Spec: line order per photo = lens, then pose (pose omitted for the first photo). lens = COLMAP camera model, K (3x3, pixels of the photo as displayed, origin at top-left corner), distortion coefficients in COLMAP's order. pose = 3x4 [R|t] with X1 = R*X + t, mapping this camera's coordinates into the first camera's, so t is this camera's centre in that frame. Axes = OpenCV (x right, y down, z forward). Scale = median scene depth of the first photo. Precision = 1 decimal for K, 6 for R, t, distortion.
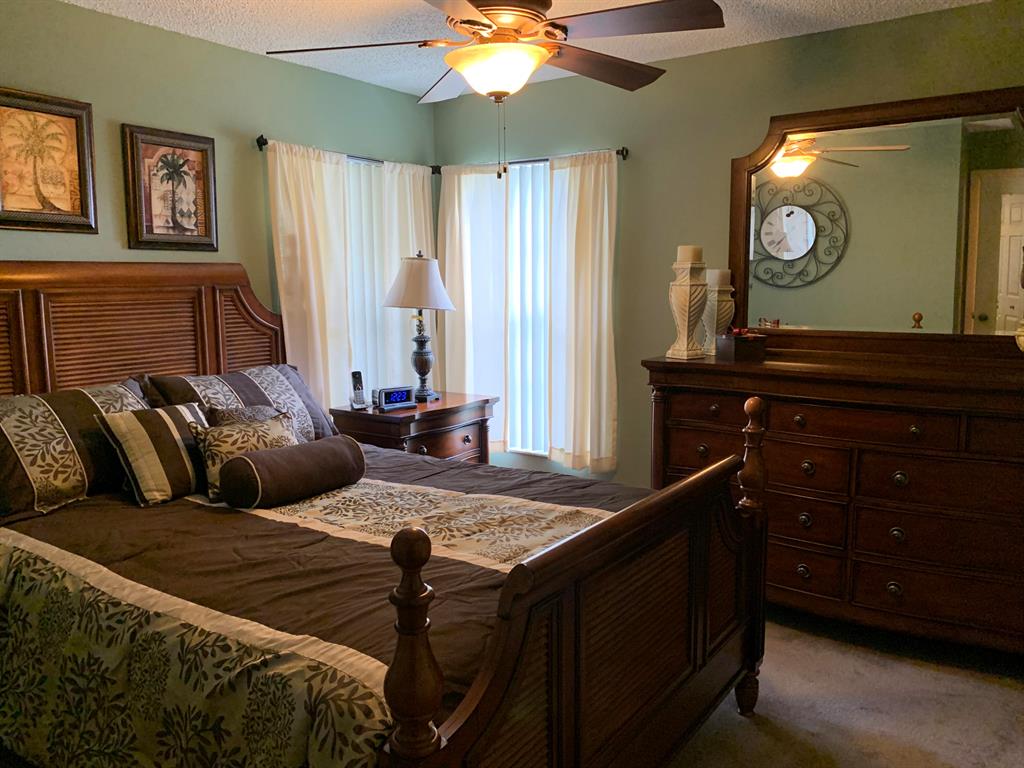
lens RADIAL K [[792.0, 0, 515.0], [0, 792.0, 385.9], [0, 0, 1]] dist [0.059164, -0.076740]
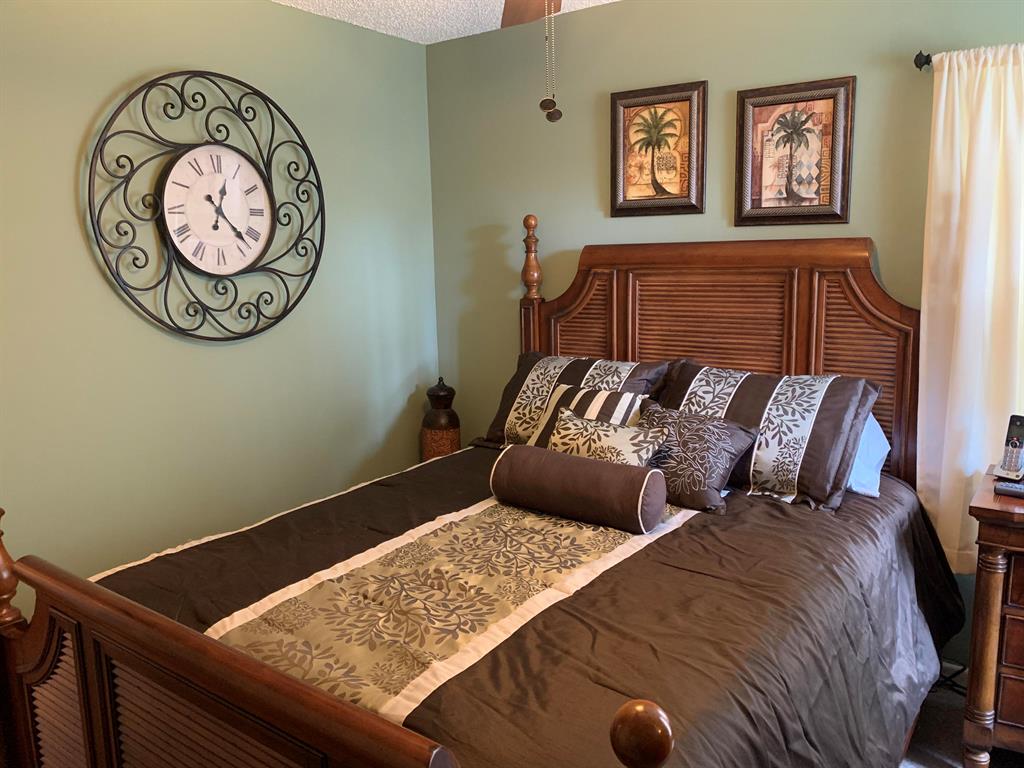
lens RADIAL K [[792.0, 0, 514.1], [0, 792.0, 378.9], [0, 0, 1]] dist [0.059164, -0.076740]
pose [[-0.024847, 0.171025, -0.984953, 0.471482], [-0.117342, 0.977948, 0.172769, -0.126051], [0.992781, 0.119869, -0.004231, 0.758028]]
